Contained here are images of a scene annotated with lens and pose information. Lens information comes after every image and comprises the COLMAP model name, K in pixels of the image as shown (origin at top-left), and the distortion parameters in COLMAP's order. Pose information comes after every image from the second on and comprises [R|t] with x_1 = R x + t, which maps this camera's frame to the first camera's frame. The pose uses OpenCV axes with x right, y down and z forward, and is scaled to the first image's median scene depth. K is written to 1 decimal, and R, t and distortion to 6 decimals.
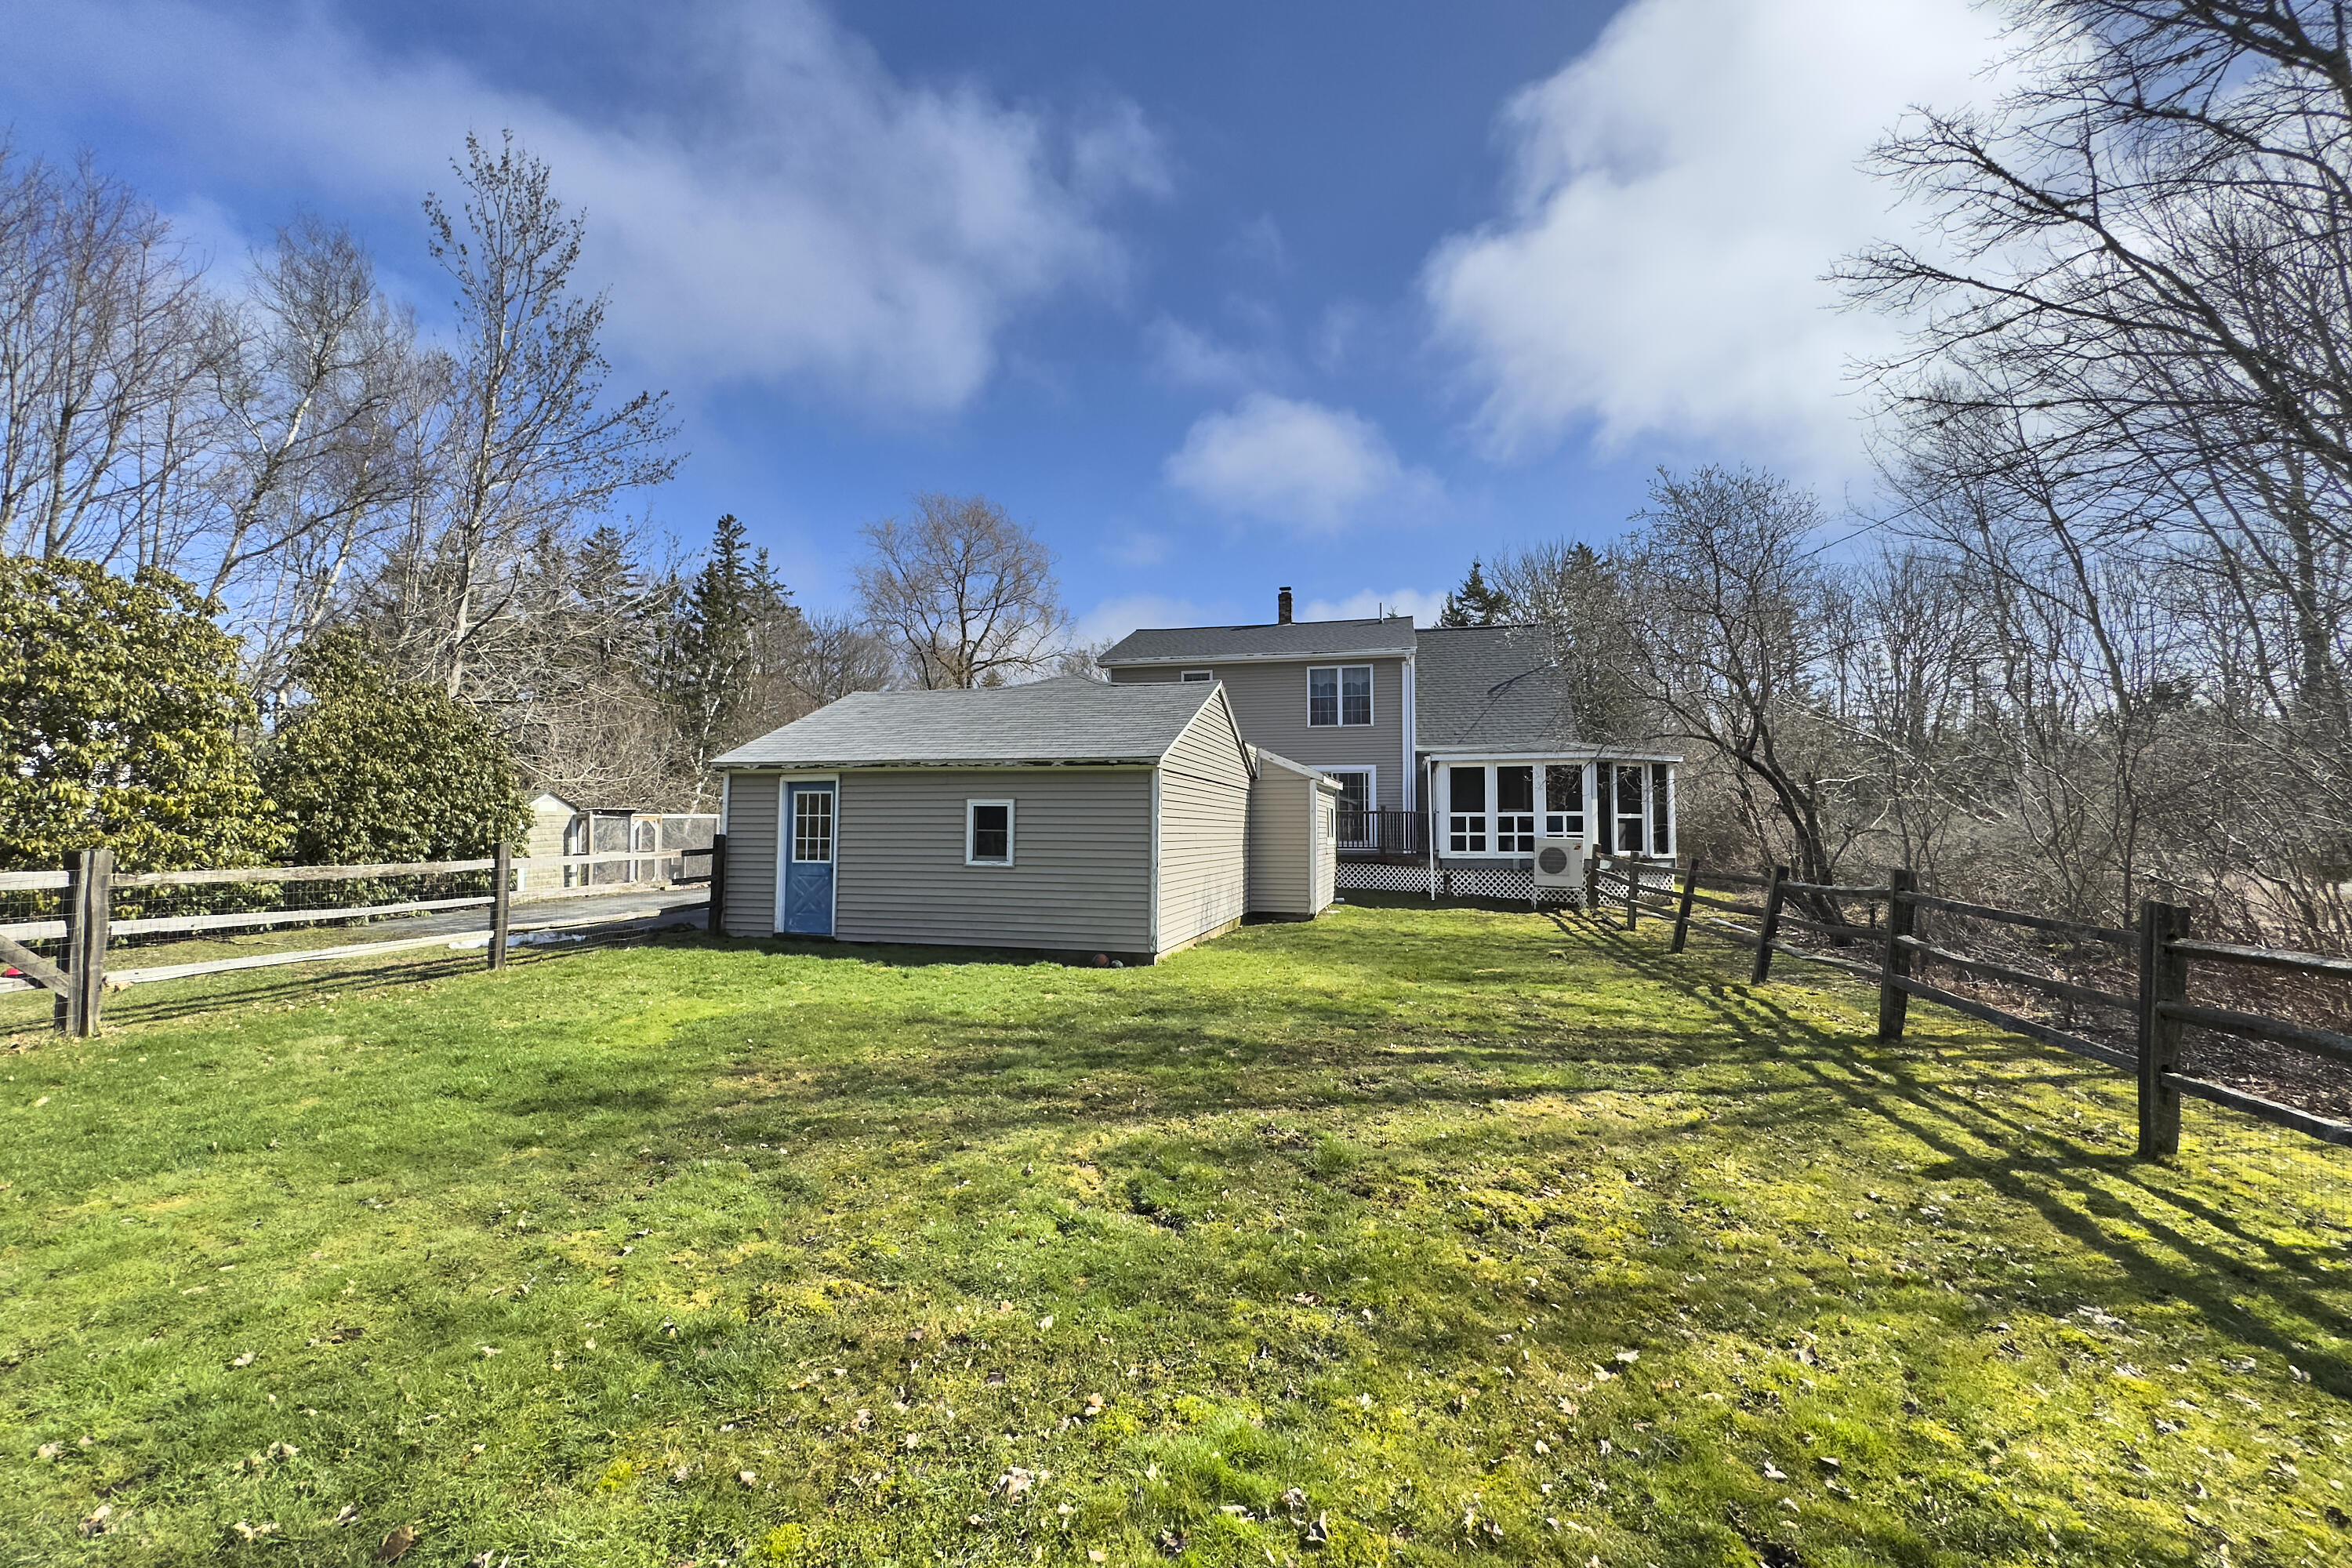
lens RADIAL K [[944.8, 0, 1175.5], [0, 944.8, 787.1], [0, 0, 1]] dist [-0.001103, 0.000153]
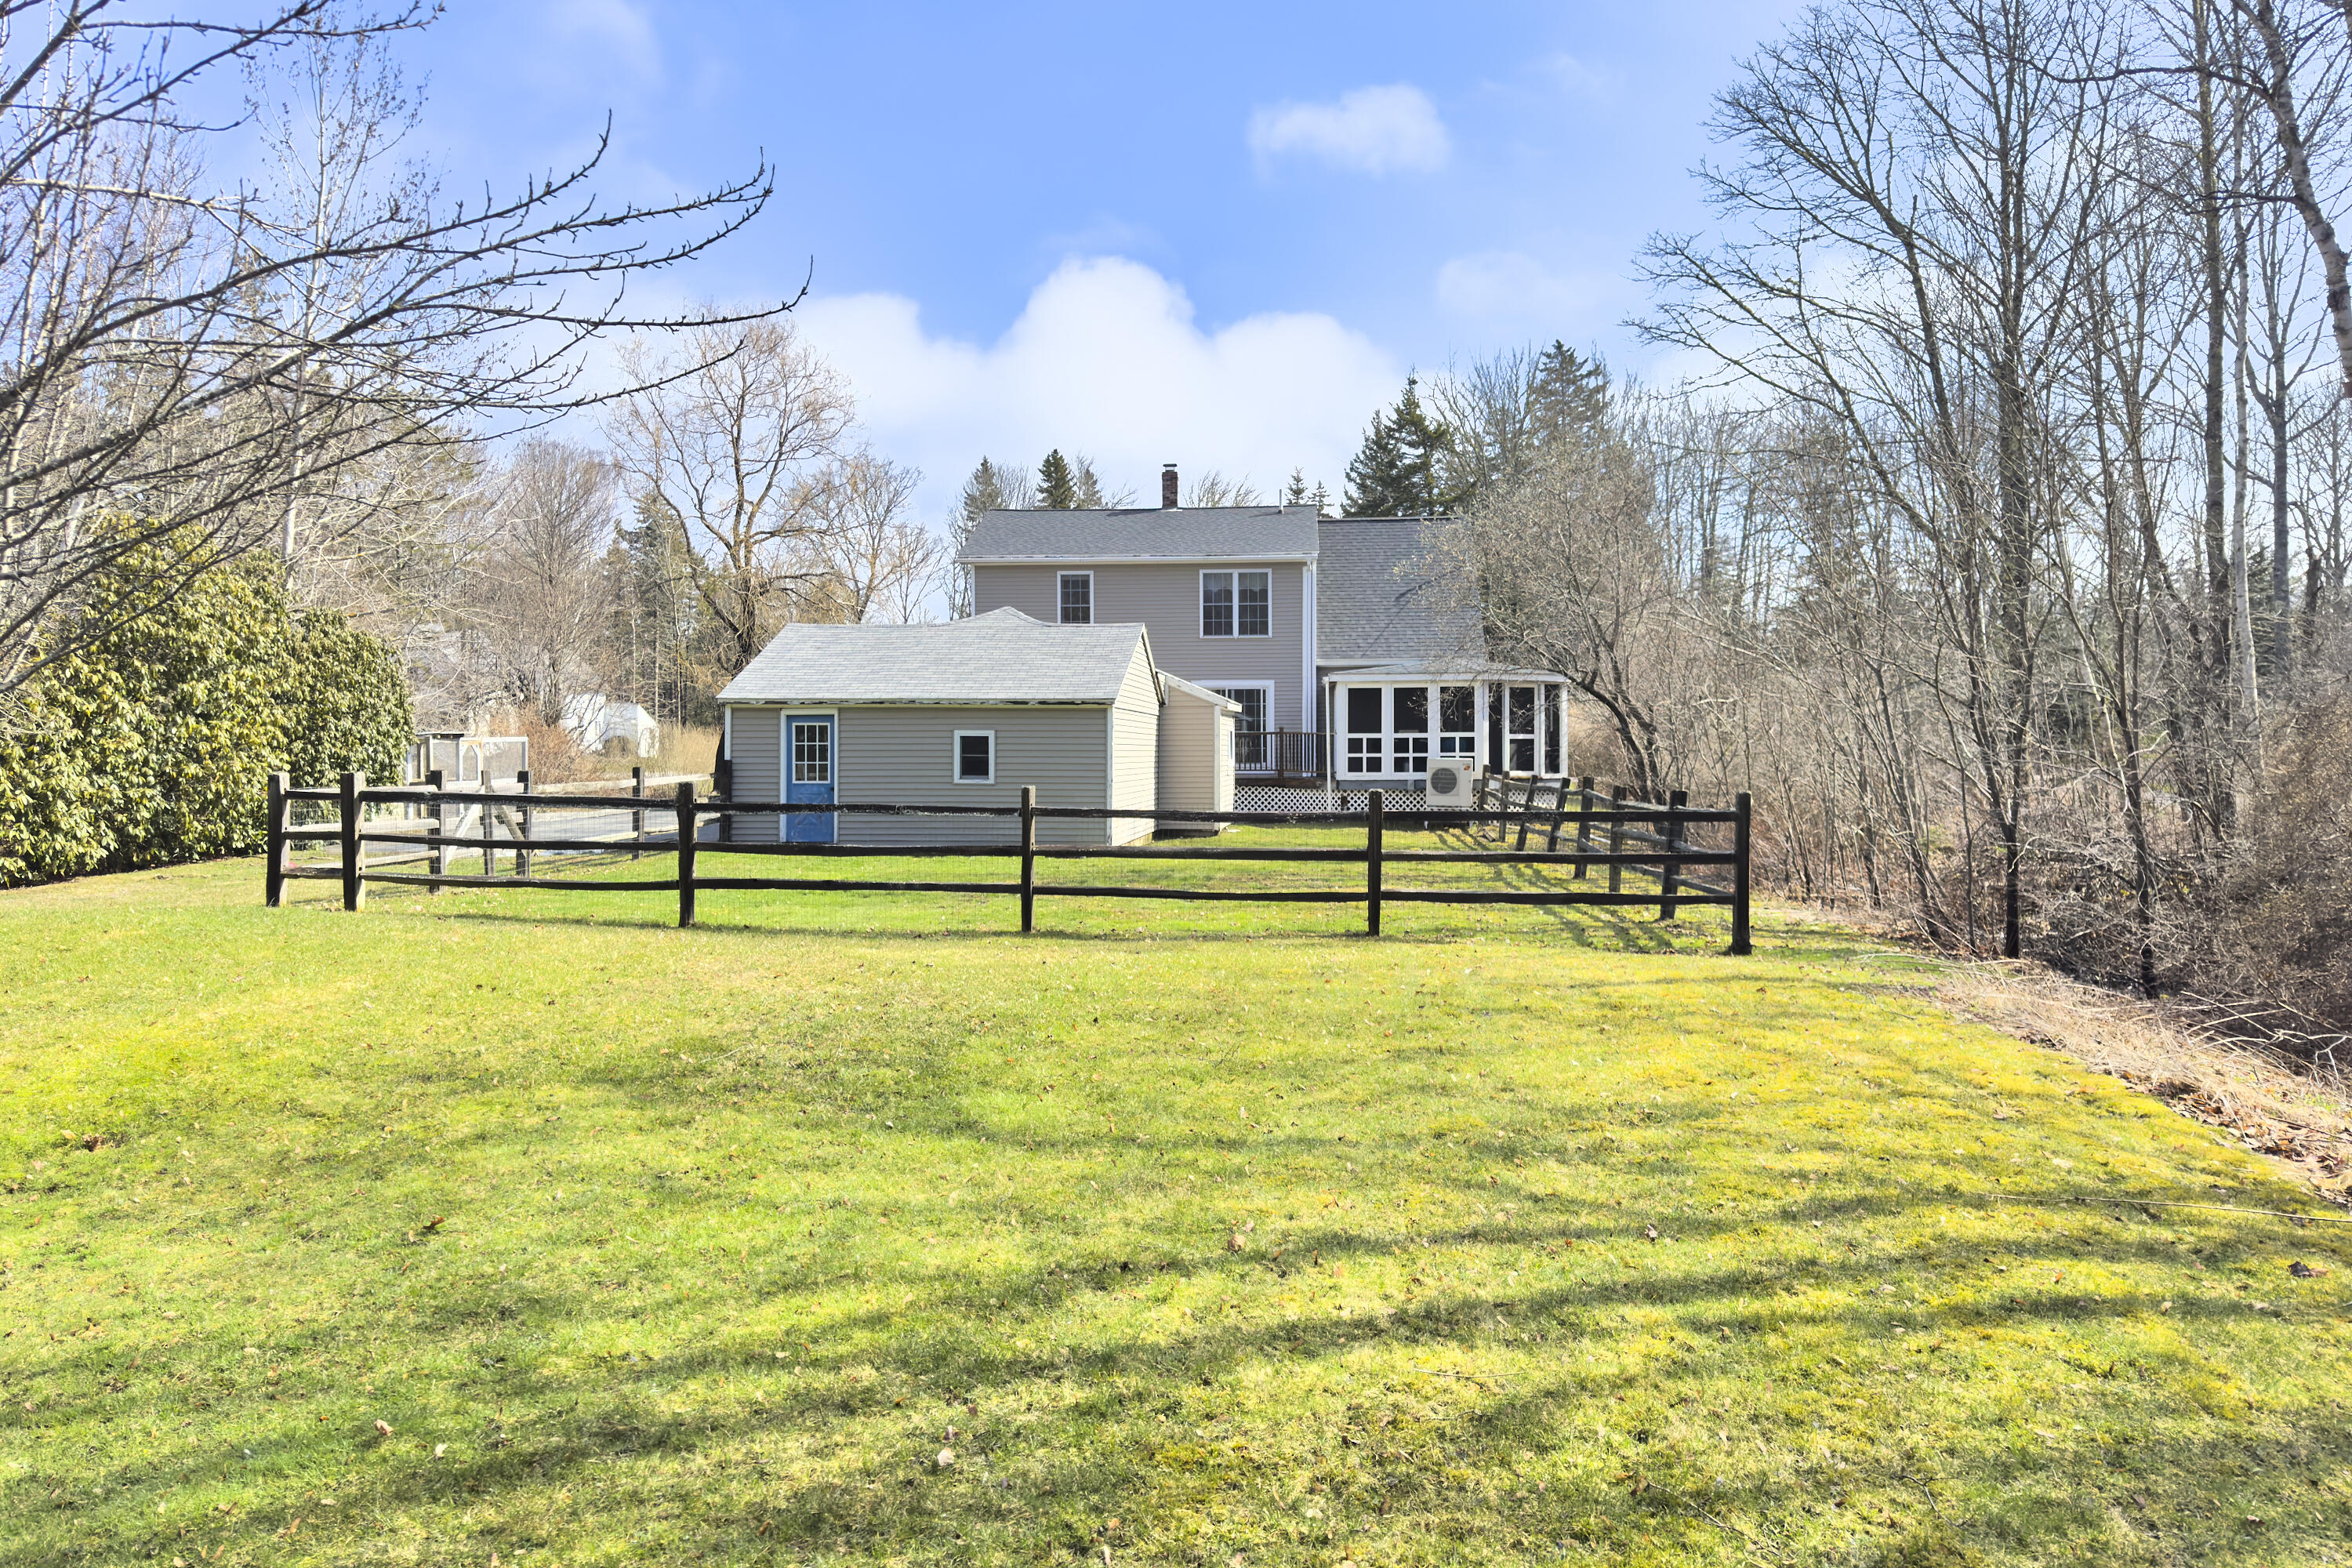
lens RADIAL K [[1662.7, 0, 1178.5], [0, 1662.7, 797.0], [0, 0, 1]] dist [0.100179, 0.000721]
pose [[0.988247, -0.009863, 0.152546, -0.154091], [-0.001466, 0.997259, 0.073976, -0.036460], [-0.152857, -0.073330, 0.985524, -0.709028]]
